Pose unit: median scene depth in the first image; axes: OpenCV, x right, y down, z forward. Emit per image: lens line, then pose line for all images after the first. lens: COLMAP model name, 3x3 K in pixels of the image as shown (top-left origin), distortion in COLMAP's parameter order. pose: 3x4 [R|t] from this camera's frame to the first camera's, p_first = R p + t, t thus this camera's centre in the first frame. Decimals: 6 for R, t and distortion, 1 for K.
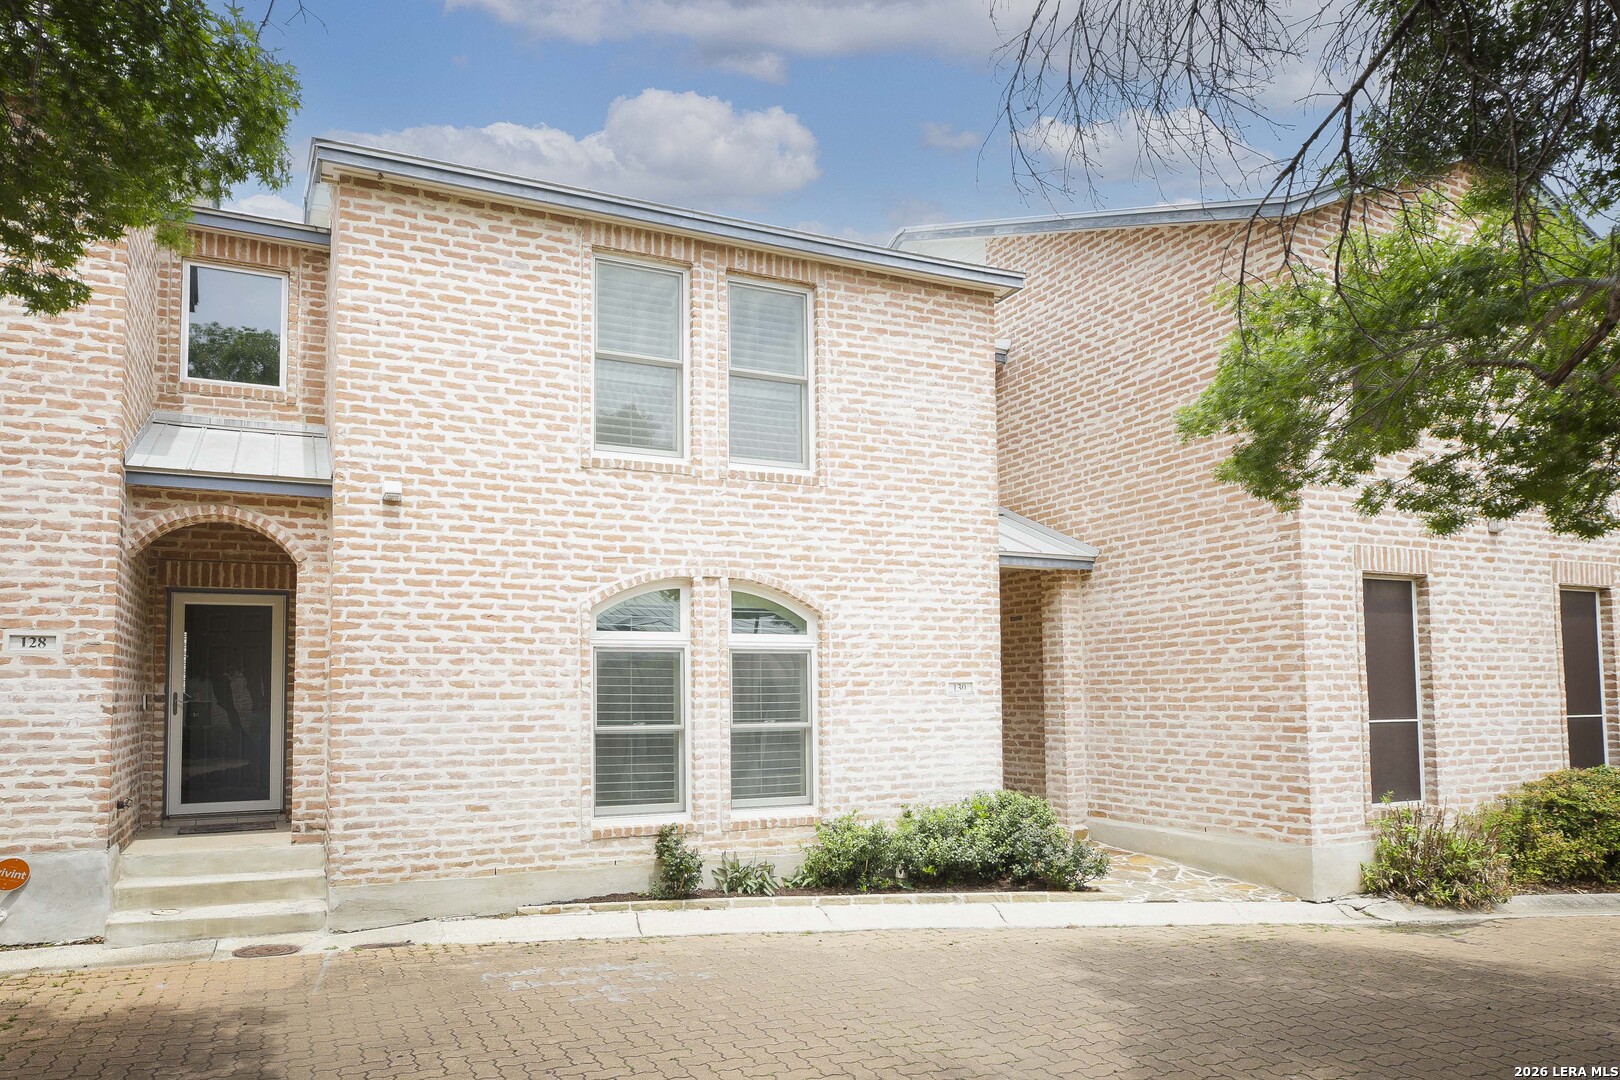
lens RADIAL K [[1031.7, 0, 770.4], [0, 1031.7, 644.2], [0, 0, 1]] dist [-0.015919, 0.005252]
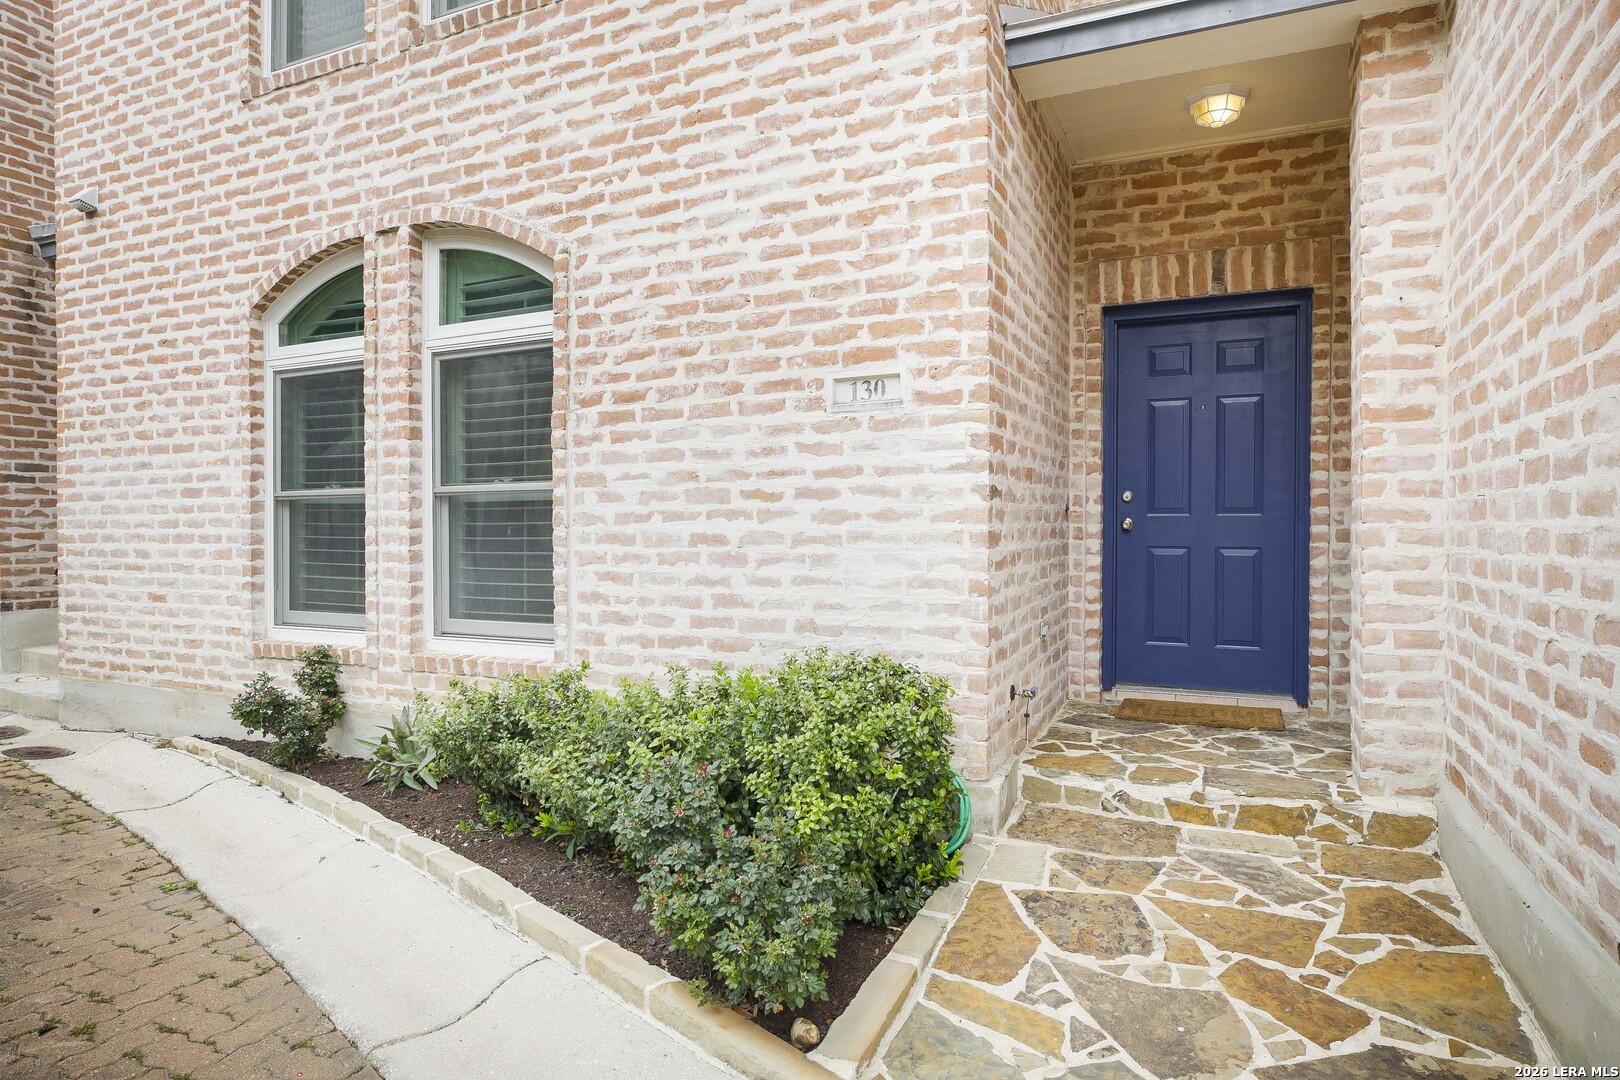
lens RADIAL K [[952.5, 0, 783.2], [0, 952.5, 539.6], [0, 0, 1]] dist [-0.021056, 0.008866]
pose [[0.647875, 0.014373, -0.761611, 0.504586], [0.035951, 0.998131, 0.049419, 0.091585], [0.760898, -0.059398, 0.646147, 0.838354]]
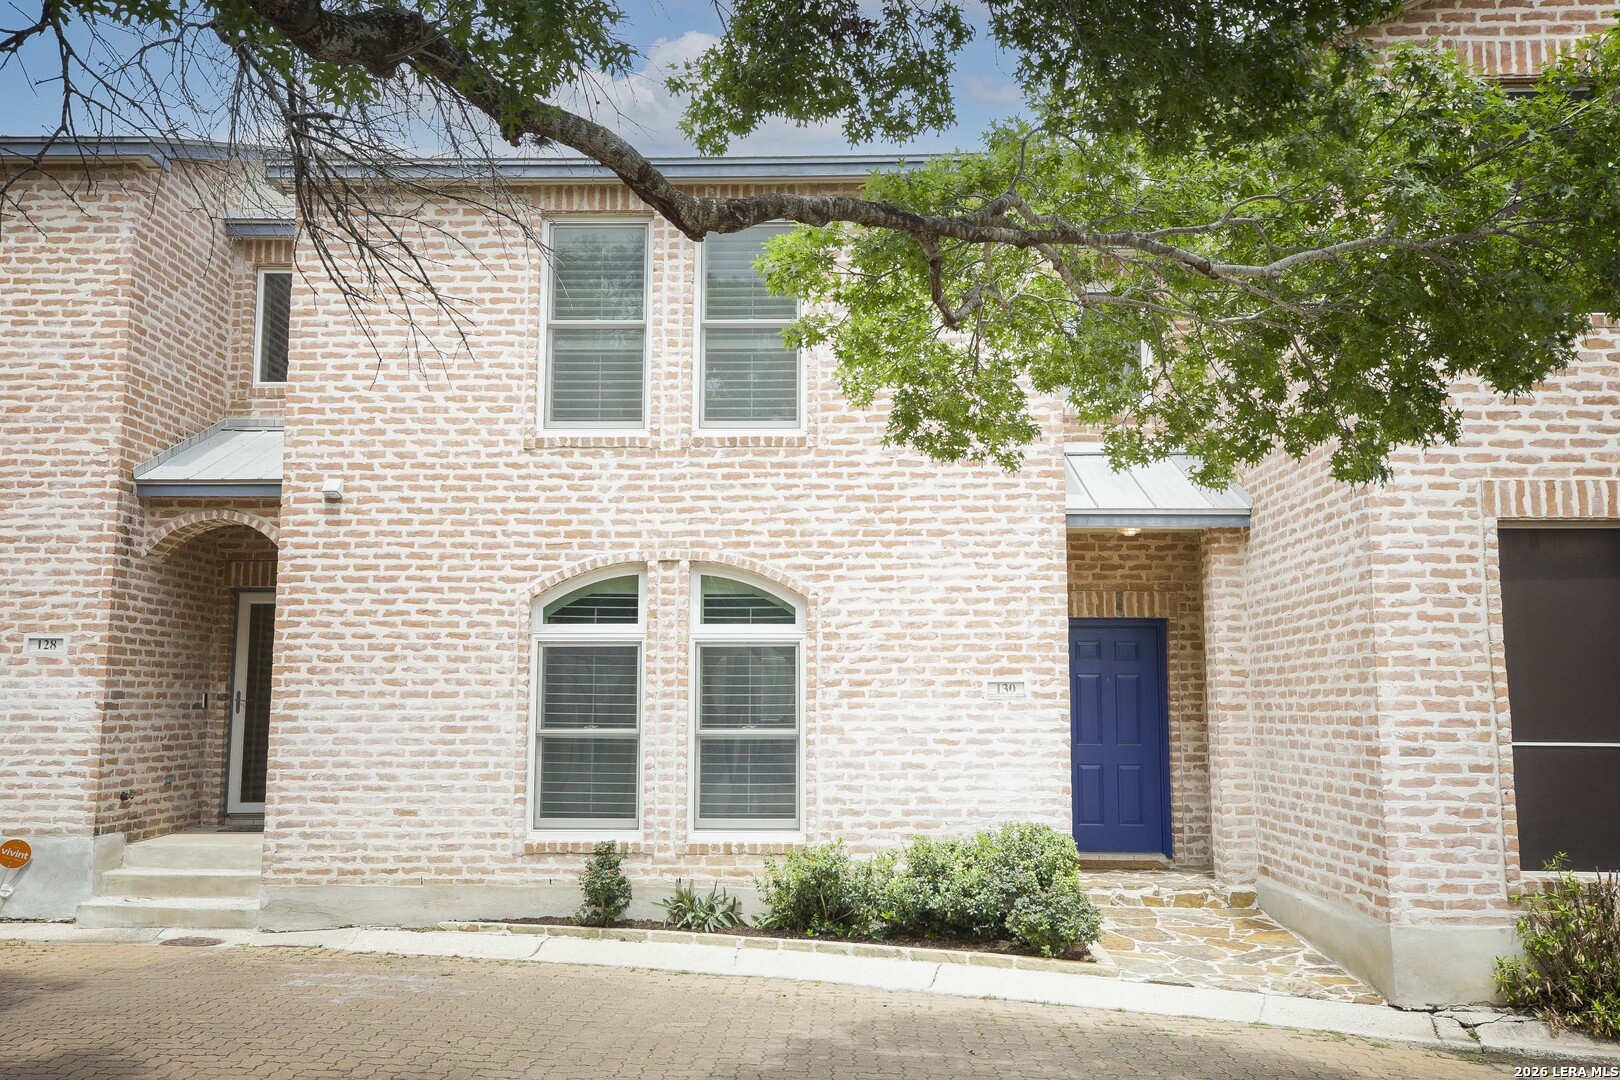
lens RADIAL K [[1441.9, 0, 808.7], [0, 1441.9, 525.5], [0, 0, 1]] dist [0.030857, 0.001941]
pose [[0.899180, -0.045067, -0.435251, 0.603483], [0.012961, 0.996989, -0.076455, 0.000783], [0.437386, 0.063105, 0.897057, -0.055680]]
